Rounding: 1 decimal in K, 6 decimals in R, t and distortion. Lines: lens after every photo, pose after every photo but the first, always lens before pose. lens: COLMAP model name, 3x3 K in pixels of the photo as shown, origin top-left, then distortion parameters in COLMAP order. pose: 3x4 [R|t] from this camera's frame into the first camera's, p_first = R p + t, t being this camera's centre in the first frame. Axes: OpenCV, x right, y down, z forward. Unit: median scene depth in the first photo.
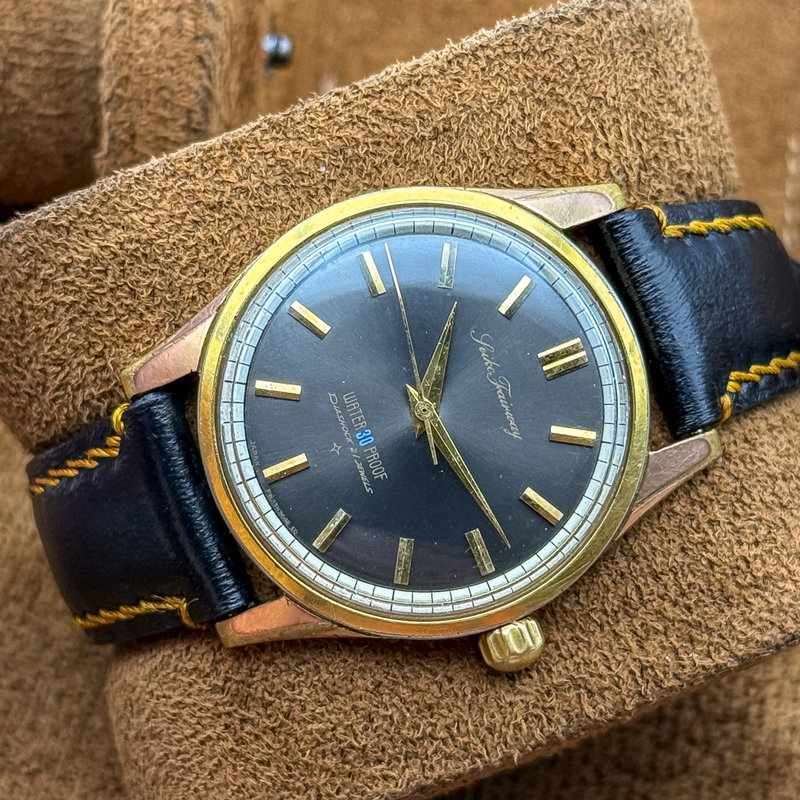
lens RADIAL K [[2669.4, 0, 400.0], [0, 2669.4, 400.0], [0, 0, 1]] dist [0.060441, 1.236264]
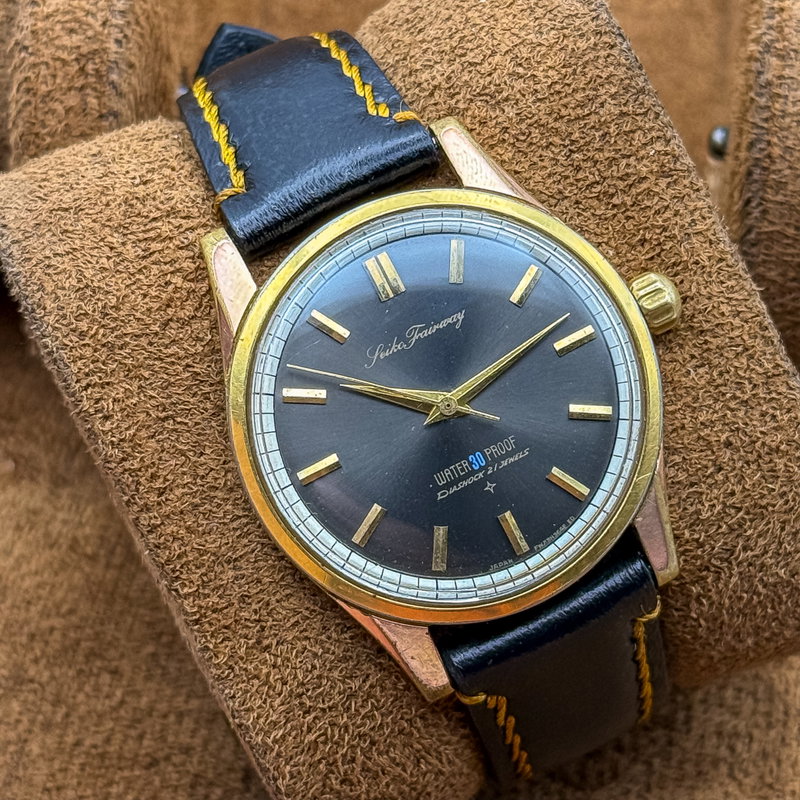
lens RADIAL K [[2669.4, 0, 400.0], [0, 2669.4, 400.0], [0, 0, 1]] dist [0.060441, 1.236264]
pose [[-0.090536, -0.995892, -0.001801, 0.014349], [0.988826, -0.090109, 0.118758, -0.133129], [-0.118432, 0.008971, 0.992922, -0.027983]]
